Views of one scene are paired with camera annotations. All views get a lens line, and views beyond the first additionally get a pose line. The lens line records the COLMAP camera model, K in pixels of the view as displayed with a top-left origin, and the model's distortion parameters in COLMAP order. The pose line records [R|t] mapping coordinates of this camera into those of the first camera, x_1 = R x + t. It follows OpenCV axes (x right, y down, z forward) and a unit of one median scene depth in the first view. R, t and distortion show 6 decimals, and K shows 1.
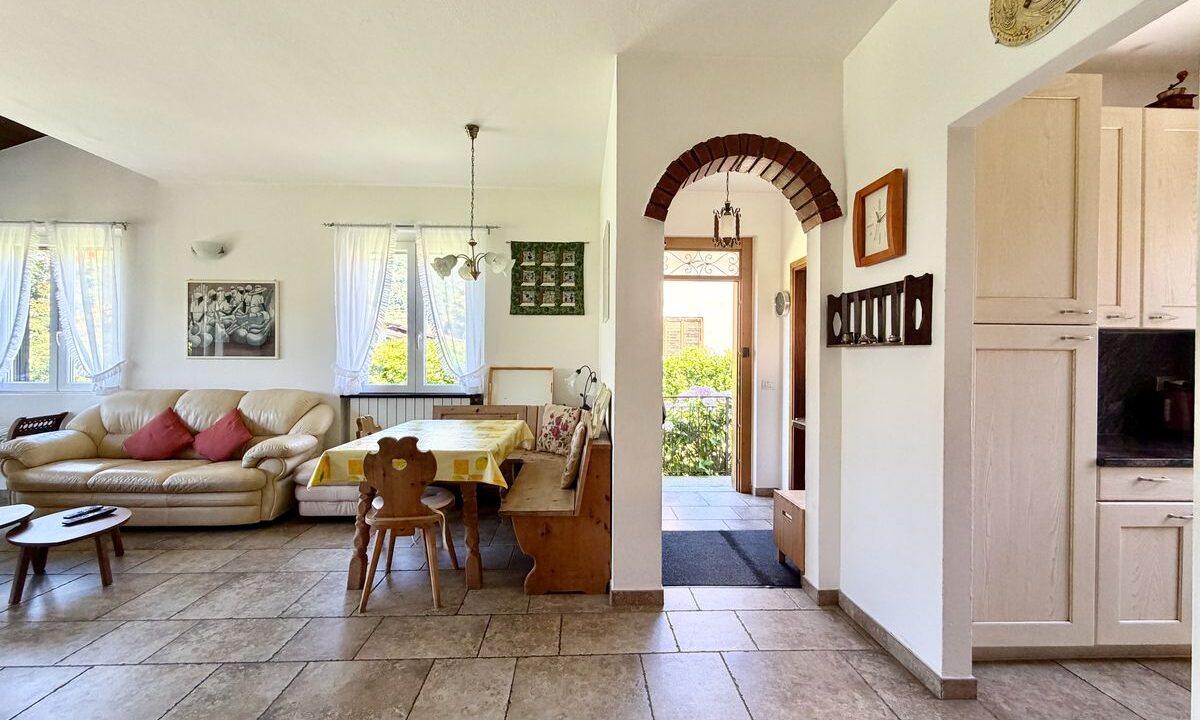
lens RADIAL K [[499.0, 0, 594.5], [0, 499.0, 359.9], [0, 0, 1]] dist [-0.004015, -0.000141]
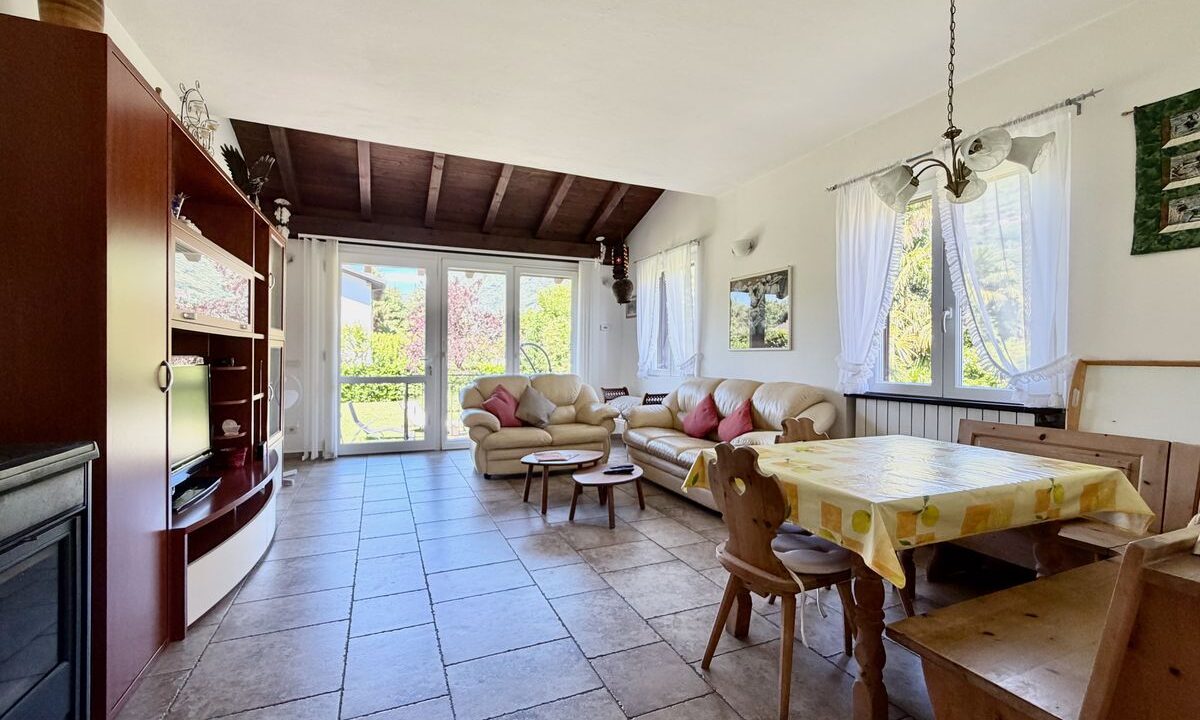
lens RADIAL K [[499.0, 0, 594.5], [0, 499.0, 359.9], [0, 0, 1]] dist [-0.004015, -0.000141]
pose [[0.358090, 0.004449, -0.933676, 0.105754], [-0.014315, 0.999897, -0.000726, 0.022655], [0.933577, 0.013626, 0.358117, 0.327943]]
